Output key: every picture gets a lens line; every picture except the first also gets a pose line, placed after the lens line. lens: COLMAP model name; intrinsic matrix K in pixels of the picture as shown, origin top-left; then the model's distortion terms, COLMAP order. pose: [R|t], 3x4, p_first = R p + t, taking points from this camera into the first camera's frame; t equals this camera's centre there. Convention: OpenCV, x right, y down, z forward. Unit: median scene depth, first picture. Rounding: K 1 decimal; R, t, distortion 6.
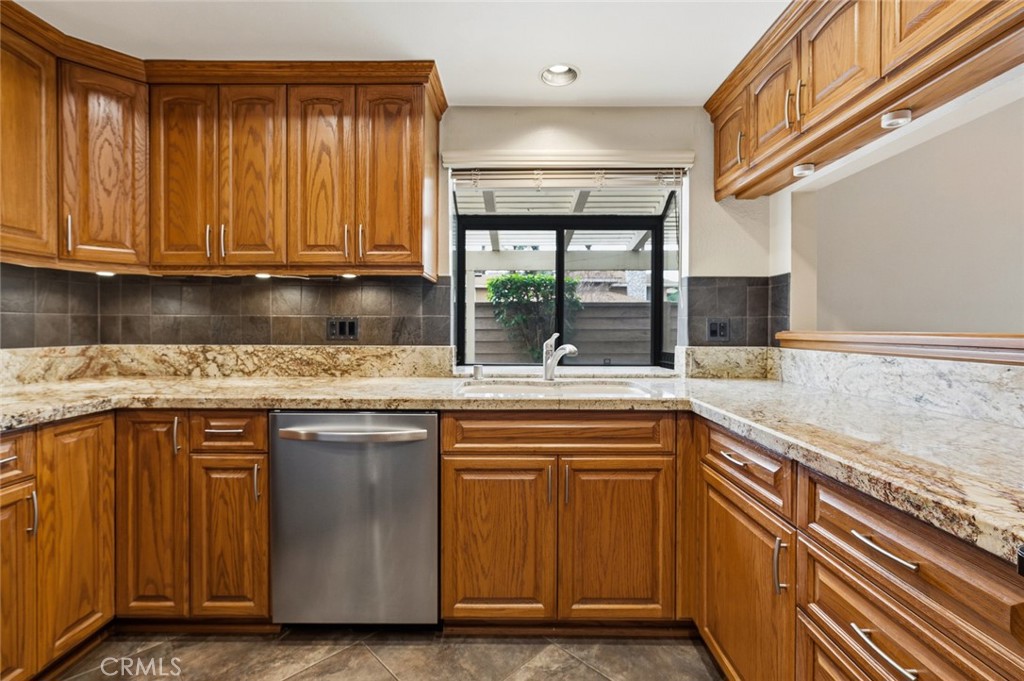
lens RADIAL K [[458.5, 0, 515.8], [0, 458.5, 336.4], [0, 0, 1]] dist [-0.000545, 0.001160]
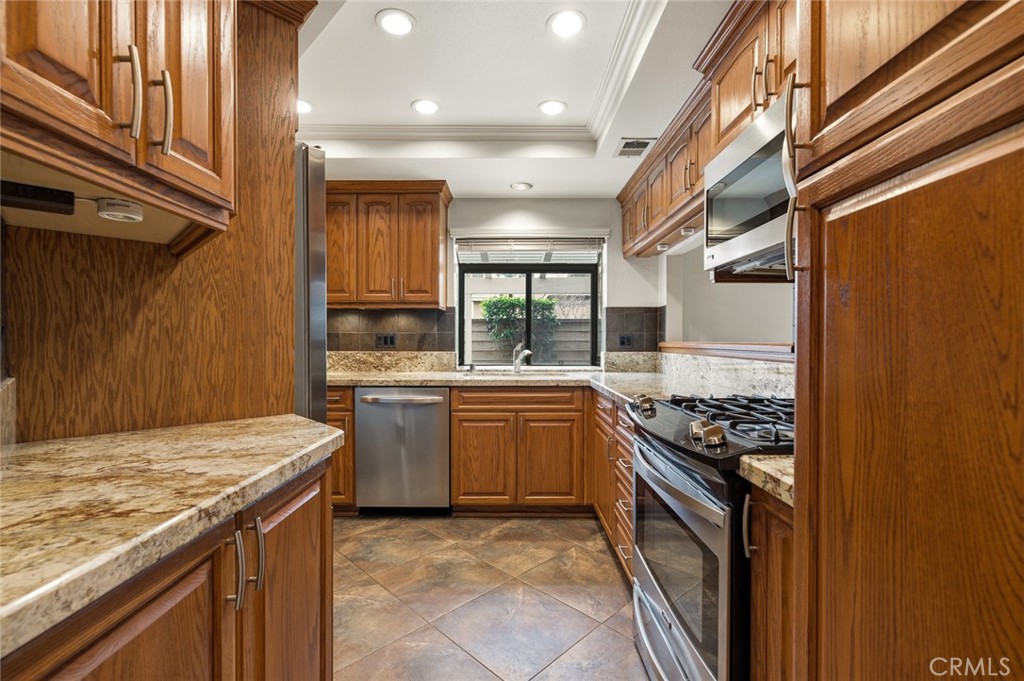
lens RADIAL K [[458.5, 0, 512.2], [0, 458.5, 342.9], [0, 0, 1]] dist [-0.000545, 0.001160]
pose [[0.999989, -0.001555, -0.004480, 0.069408], [0.001508, 0.999942, -0.010623, 0.009171], [0.004496, 0.010616, 0.999934, -0.653540]]
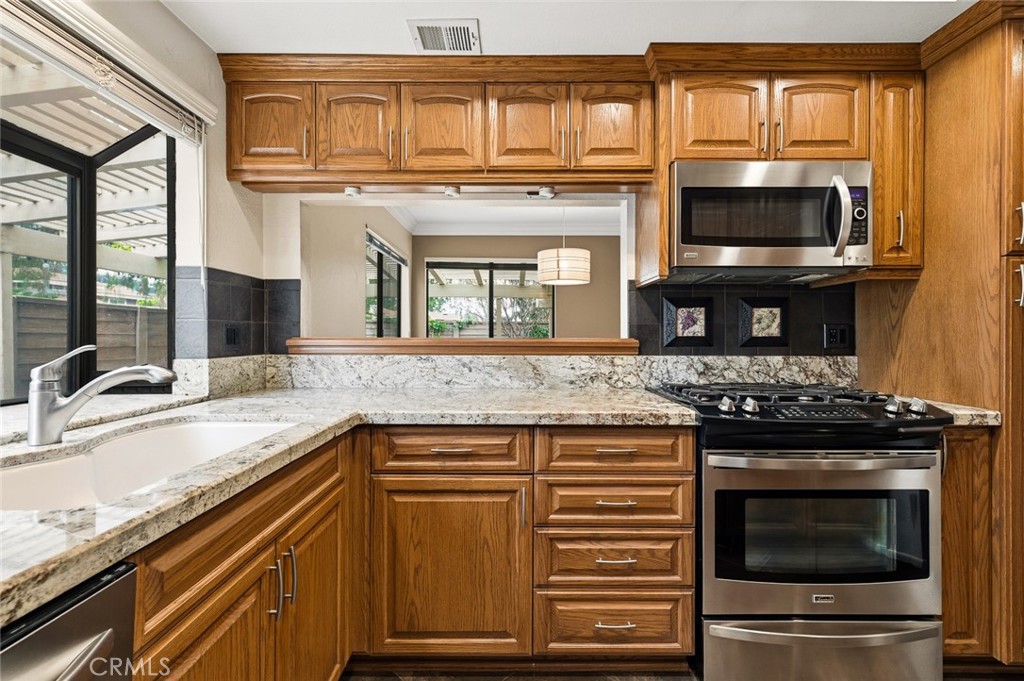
lens RADIAL K [[458.5, 0, 515.3], [0, 458.5, 337.8], [0, 0, 1]] dist [-0.000545, 0.001160]
pose [[-0.004493, -0.005703, 0.999974, -0.444342], [0.014611, 0.999877, 0.005768, -0.010519], [-0.999883, 0.014636, -0.004409, 0.566506]]
